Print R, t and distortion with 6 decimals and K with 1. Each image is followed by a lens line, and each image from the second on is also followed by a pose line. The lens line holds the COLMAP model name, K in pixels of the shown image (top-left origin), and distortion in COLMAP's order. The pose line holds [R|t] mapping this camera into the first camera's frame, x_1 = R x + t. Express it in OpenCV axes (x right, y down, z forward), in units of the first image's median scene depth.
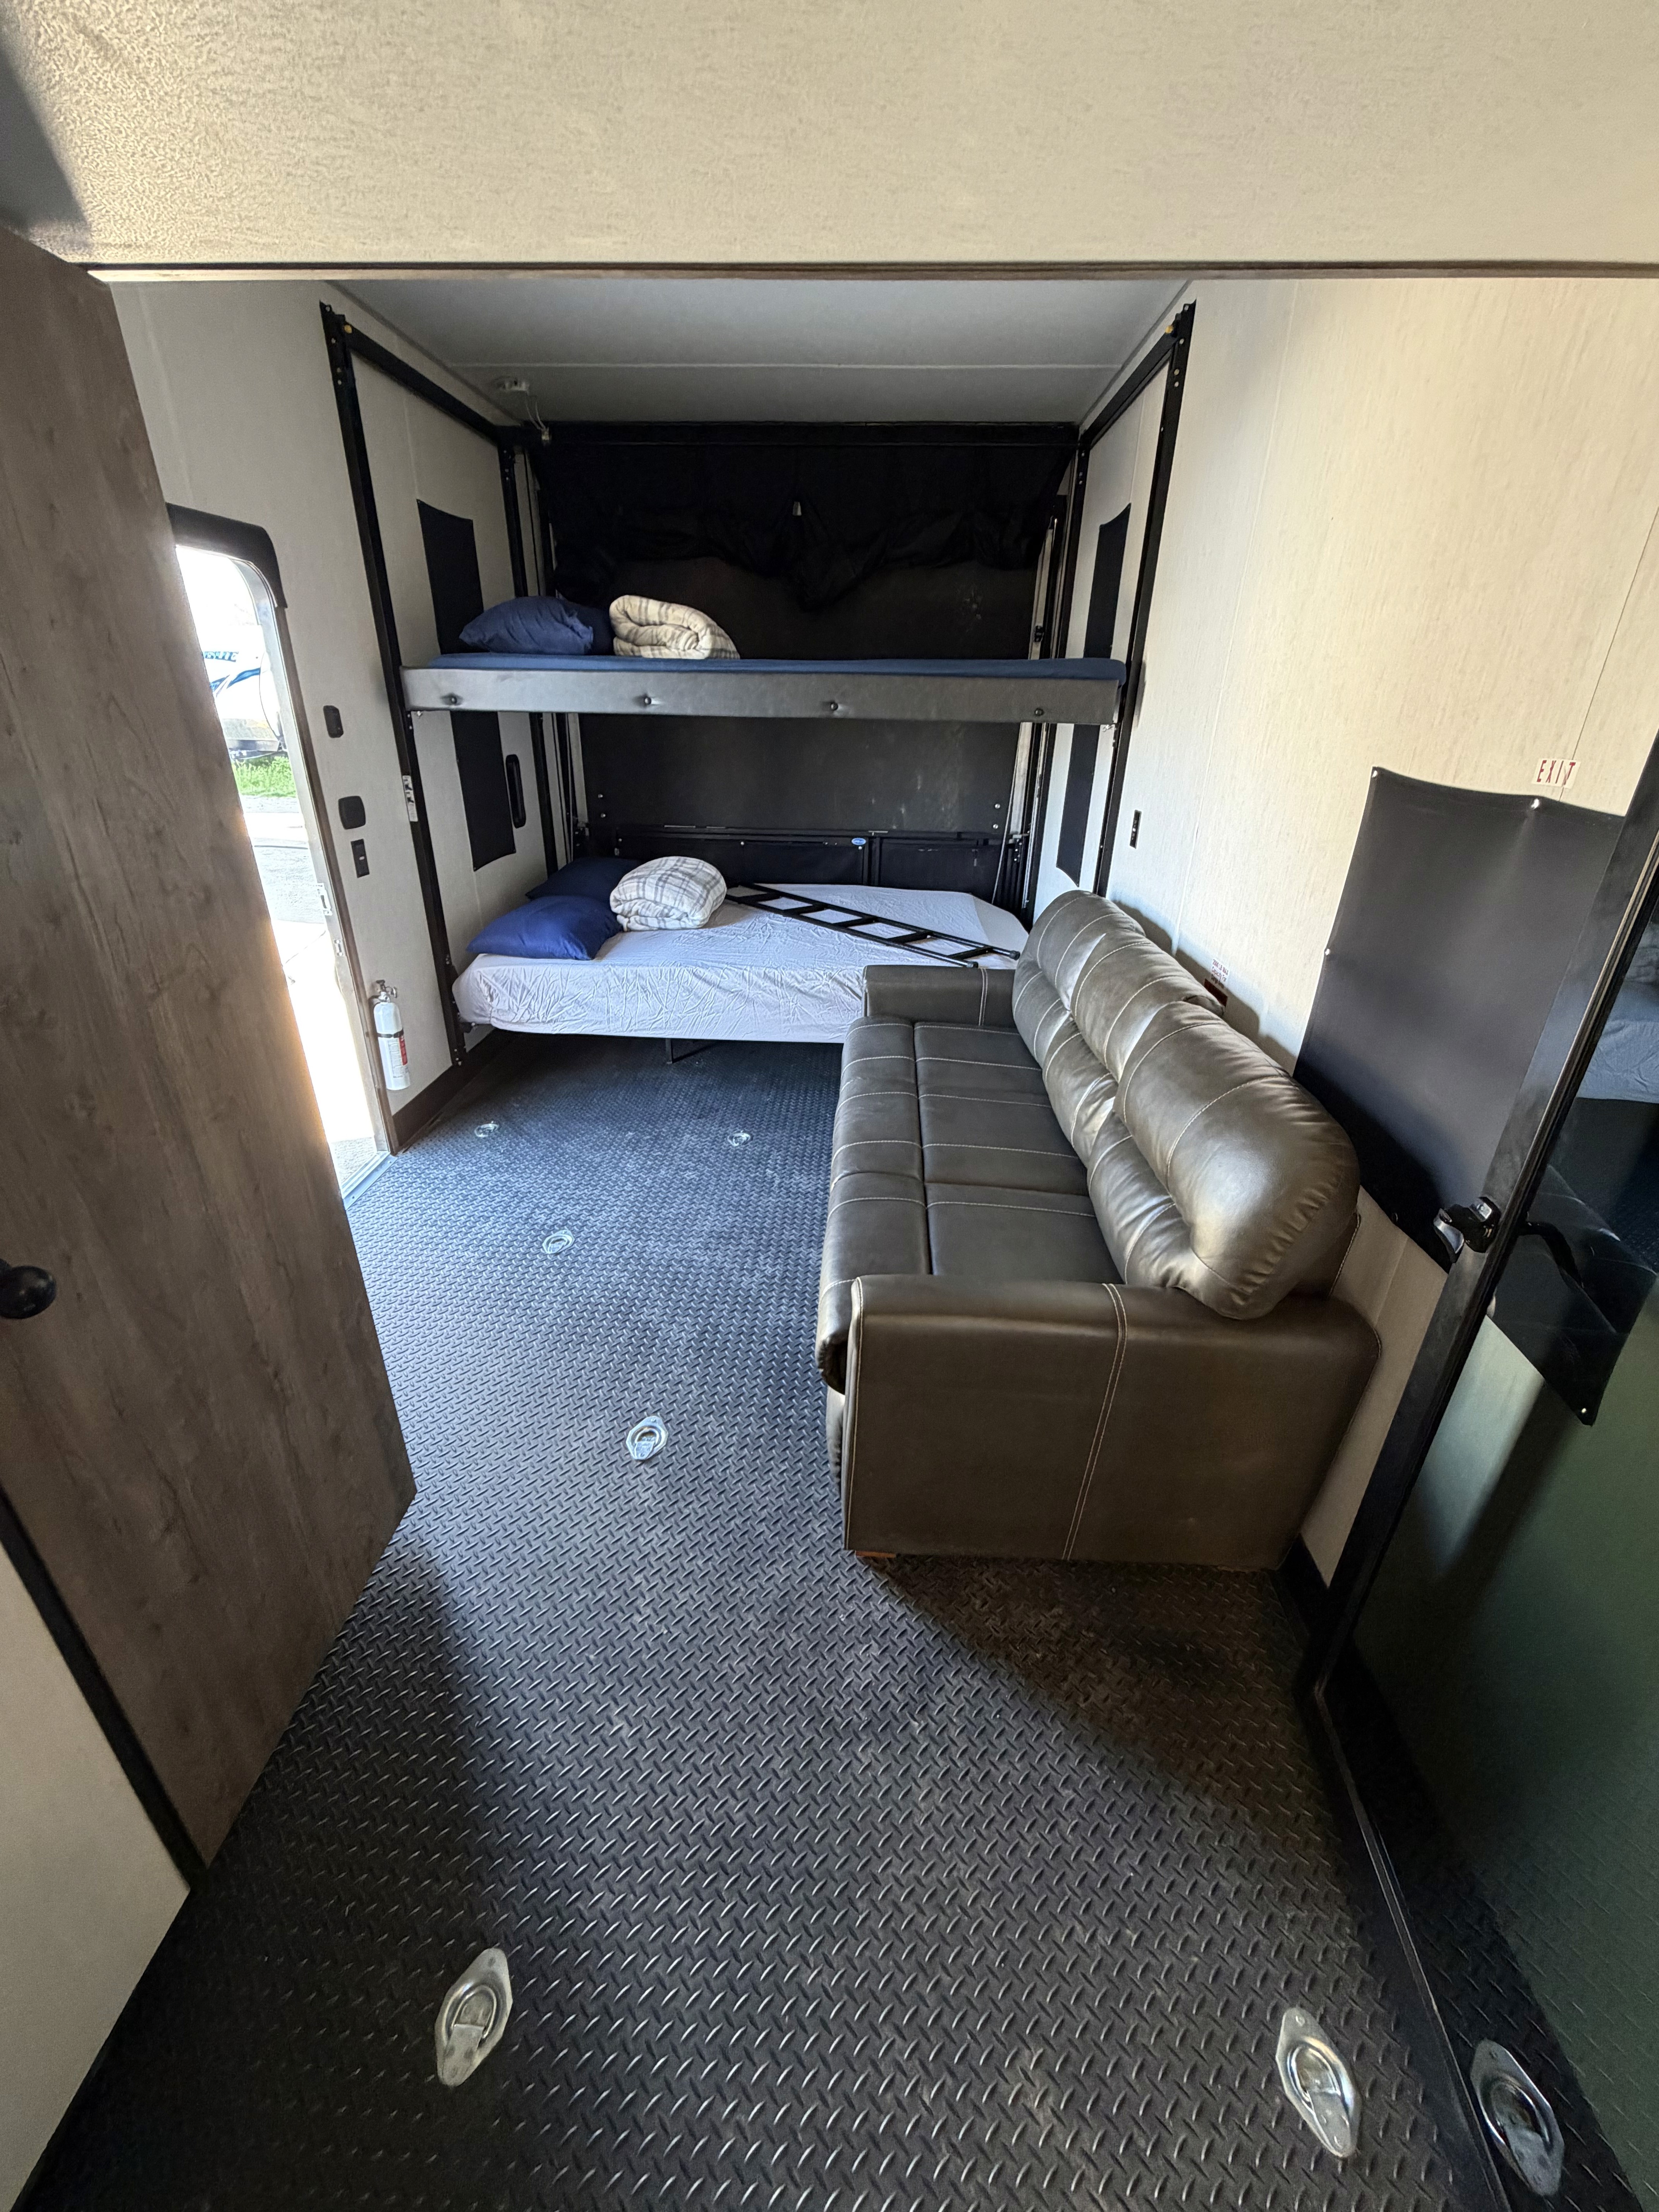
lens RADIAL K [[882.8, 0, 831.3], [0, 882.8, 1097.9], [0, 0, 1]] dist [-0.002777, -0.000101]
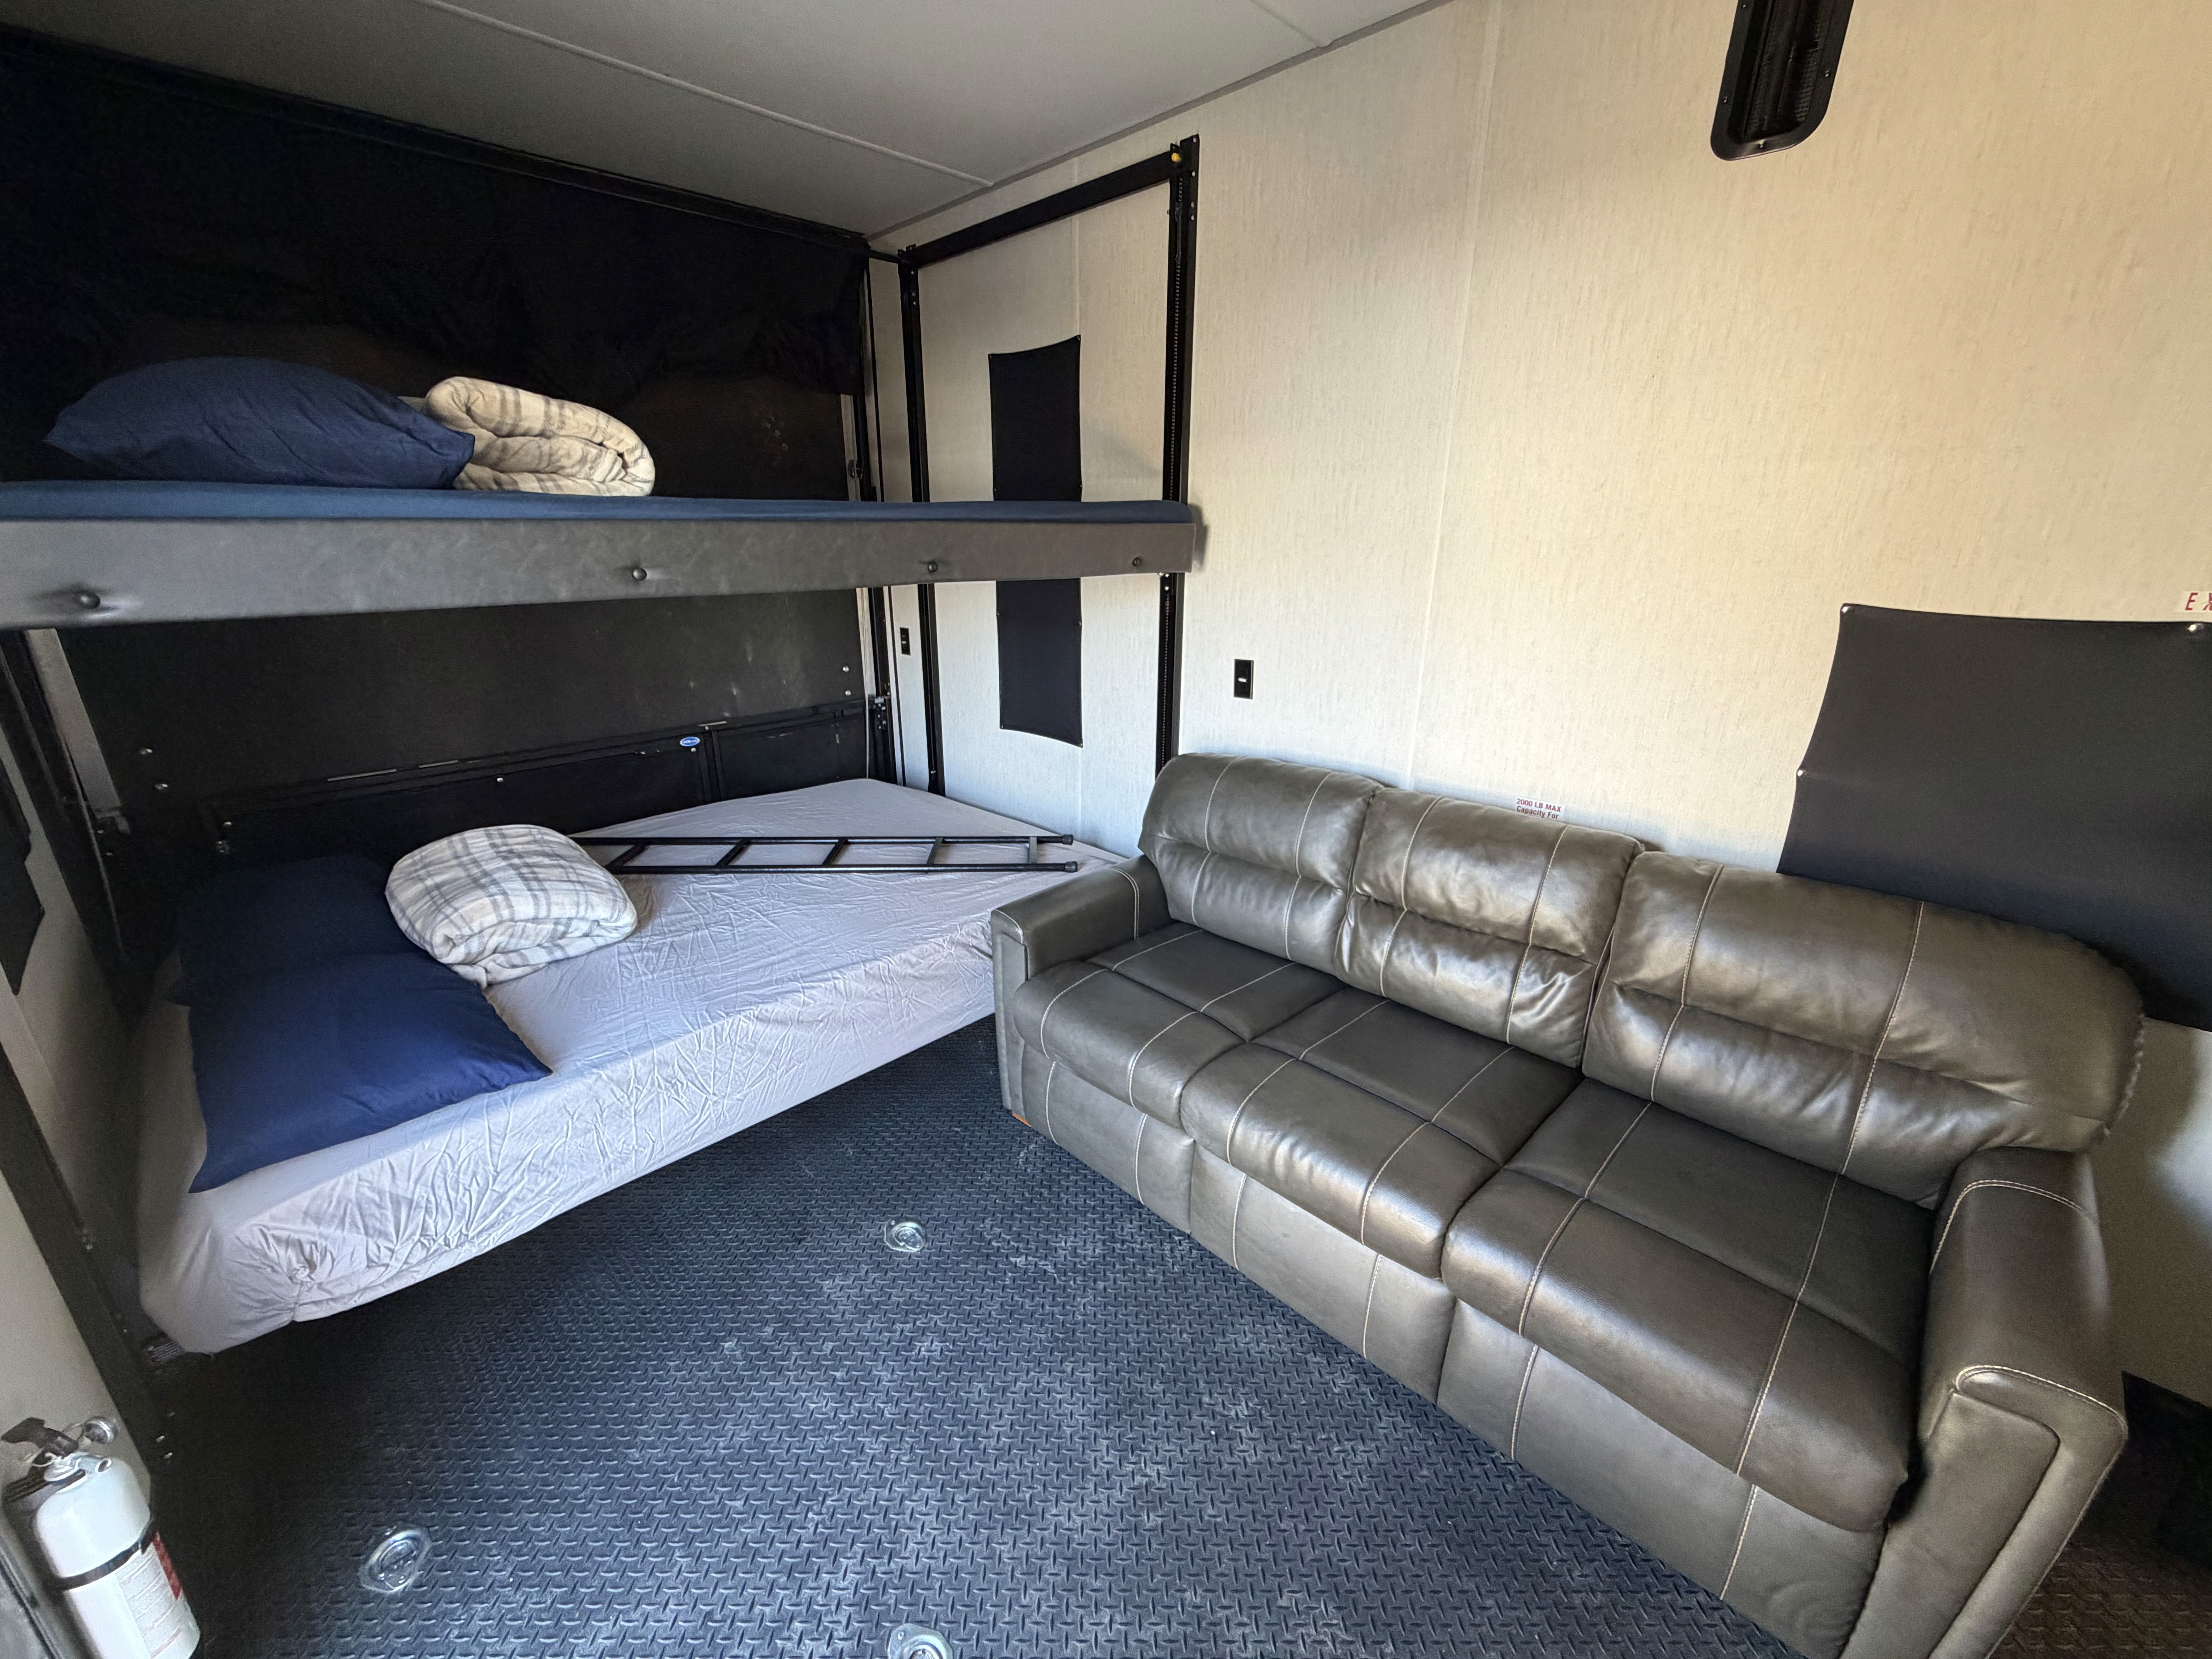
lens RADIAL K [[882.8, 0, 1106.0], [0, 882.8, 829.5], [0, 0, 1]] dist [-0.002777, -0.000101]
pose [[0.670522, -0.256022, 0.696313, -0.373535], [0.323502, 0.945537, 0.036138, -0.204535], [-0.667642, 0.201027, 0.716828, 0.407817]]
